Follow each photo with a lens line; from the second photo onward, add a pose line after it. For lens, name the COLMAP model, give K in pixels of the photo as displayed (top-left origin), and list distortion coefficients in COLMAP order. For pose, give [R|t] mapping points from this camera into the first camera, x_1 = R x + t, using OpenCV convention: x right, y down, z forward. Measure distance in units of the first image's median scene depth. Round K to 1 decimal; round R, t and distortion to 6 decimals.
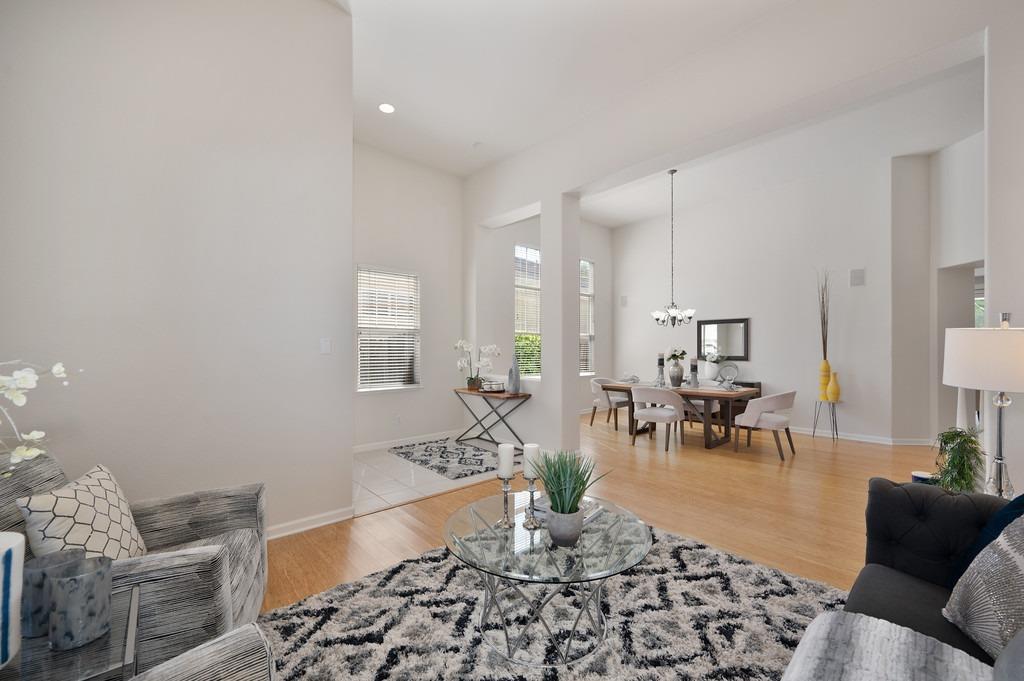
lens RADIAL K [[402.1, 0, 514.9], [0, 402.1, 345.1], [0, 0, 1]] dist [-0.000816, -0.000312]
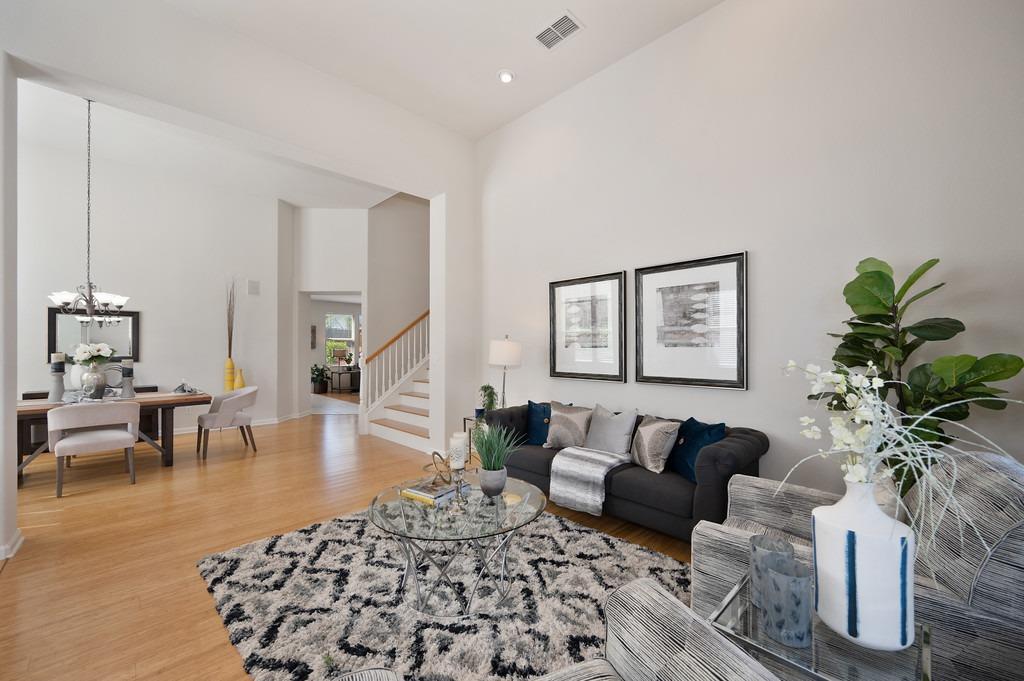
lens RADIAL K [[402.1, 0, 514.9], [0, 402.1, 345.1], [0, 0, 1]] dist [-0.000816, -0.000312]
pose [[-0.050579, 0.010086, 0.998669, -0.919205], [-0.013454, 0.999851, -0.010779, 0.007221], [-0.998629, -0.013981, -0.050435, 0.750120]]
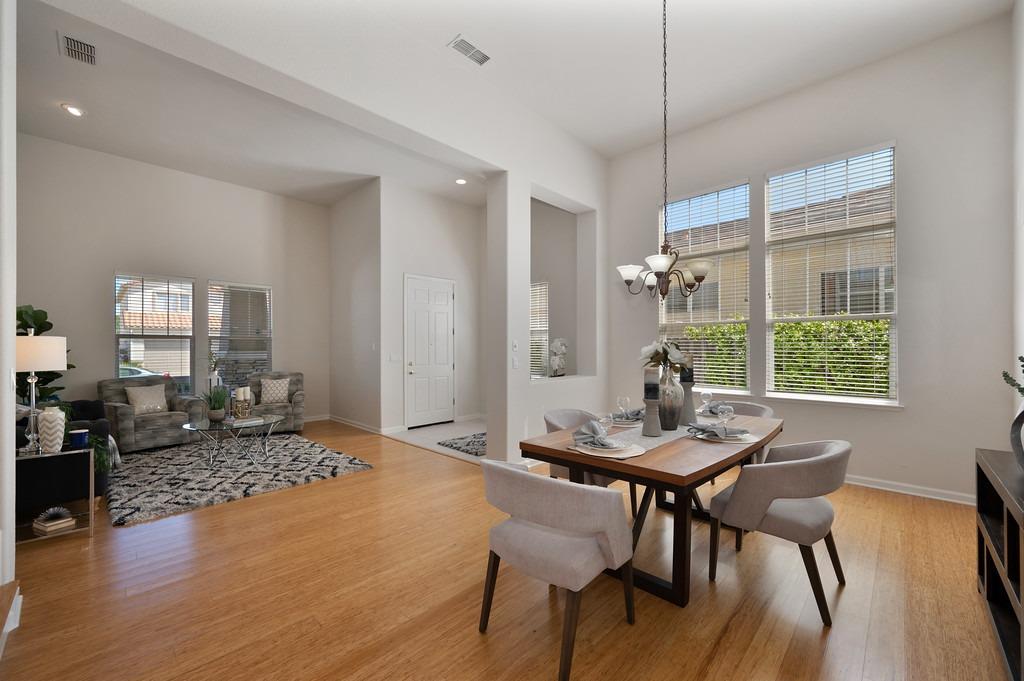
lens RADIAL K [[402.1, 0, 514.9], [0, 402.1, 345.1], [0, 0, 1]] dist [-0.000816, -0.000312]
pose [[0.093628, -0.004070, -0.995599, 2.197341], [0.013869, 0.999900, -0.002784, 0.007646], [0.995511, -0.013548, 0.093675, 2.033803]]
